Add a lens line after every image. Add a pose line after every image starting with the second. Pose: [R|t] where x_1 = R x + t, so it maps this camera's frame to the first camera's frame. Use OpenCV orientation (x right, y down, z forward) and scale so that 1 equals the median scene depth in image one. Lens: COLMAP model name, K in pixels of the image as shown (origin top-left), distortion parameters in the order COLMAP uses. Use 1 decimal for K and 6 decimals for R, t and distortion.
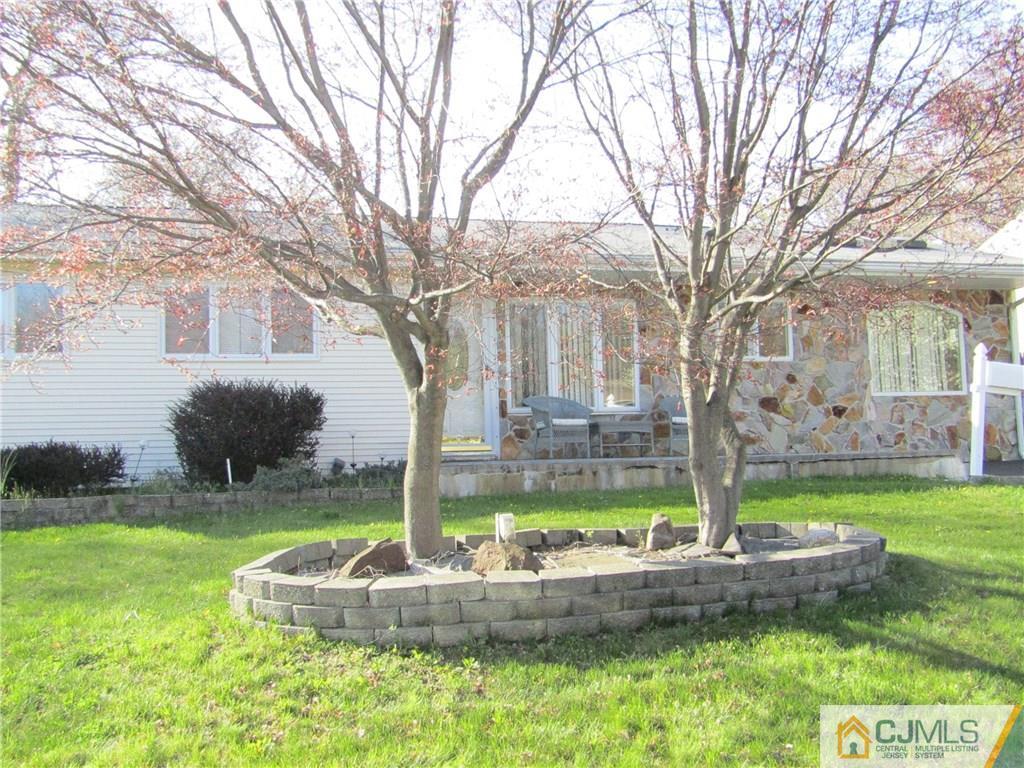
lens RADIAL K [[1091.1, 0, 512.5], [0, 1091.1, 385.0], [0, 0, 1]] dist [-0.047492, 0.000000]
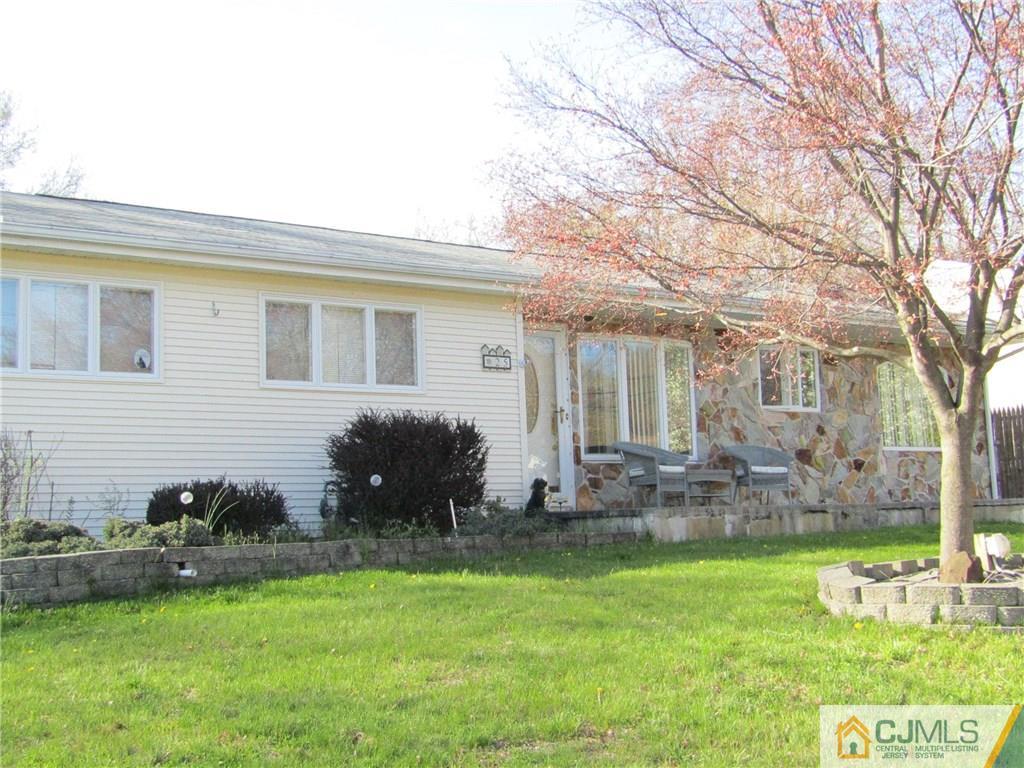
lens RADIAL K [[1337.0, 0, 513.2], [0, 1337.0, 383.3], [0, 0, 1]] dist [-0.067502, 0.000000]
pose [[0.934169, 0.036699, 0.354939, -0.432563], [-0.016700, 0.998104, -0.059244, 0.027747], [-0.356440, 0.049416, 0.933010, -0.013700]]
